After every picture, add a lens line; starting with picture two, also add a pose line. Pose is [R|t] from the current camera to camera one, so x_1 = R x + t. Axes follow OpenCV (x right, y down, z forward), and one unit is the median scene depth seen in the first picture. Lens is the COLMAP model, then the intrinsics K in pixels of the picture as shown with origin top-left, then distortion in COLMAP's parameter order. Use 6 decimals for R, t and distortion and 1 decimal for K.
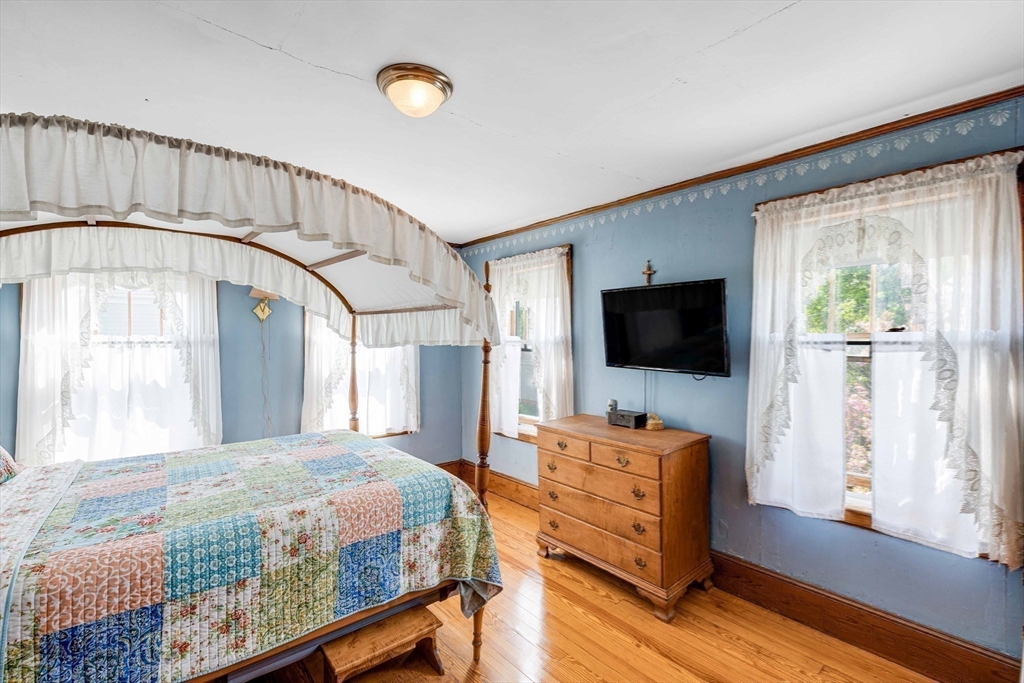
lens RADIAL K [[457.4, 0, 512.8], [0, 457.4, 339.4], [0, 0, 1]] dist [-0.001177, -0.000024]
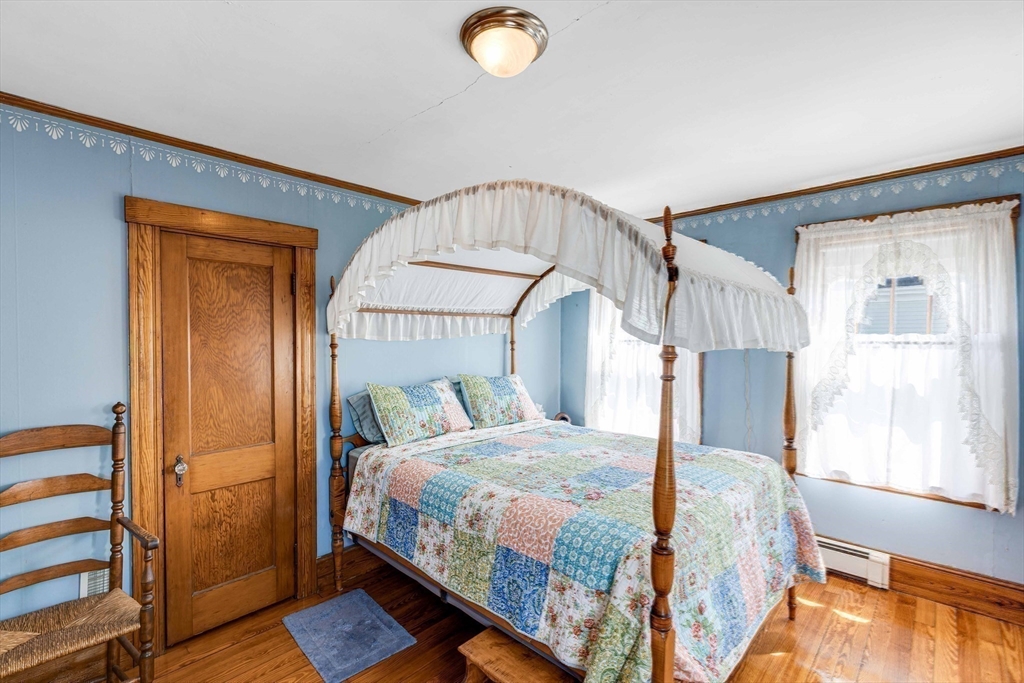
lens RADIAL K [[457.4, 0, 512.9], [0, 457.4, 342.8], [0, 0, 1]] dist [-0.001177, -0.000024]
pose [[0.110229, 0.012300, -0.993830, 0.595784], [0.000002, 0.999923, 0.012376, -0.003669], [0.993906, -0.001366, 0.110220, 0.871684]]
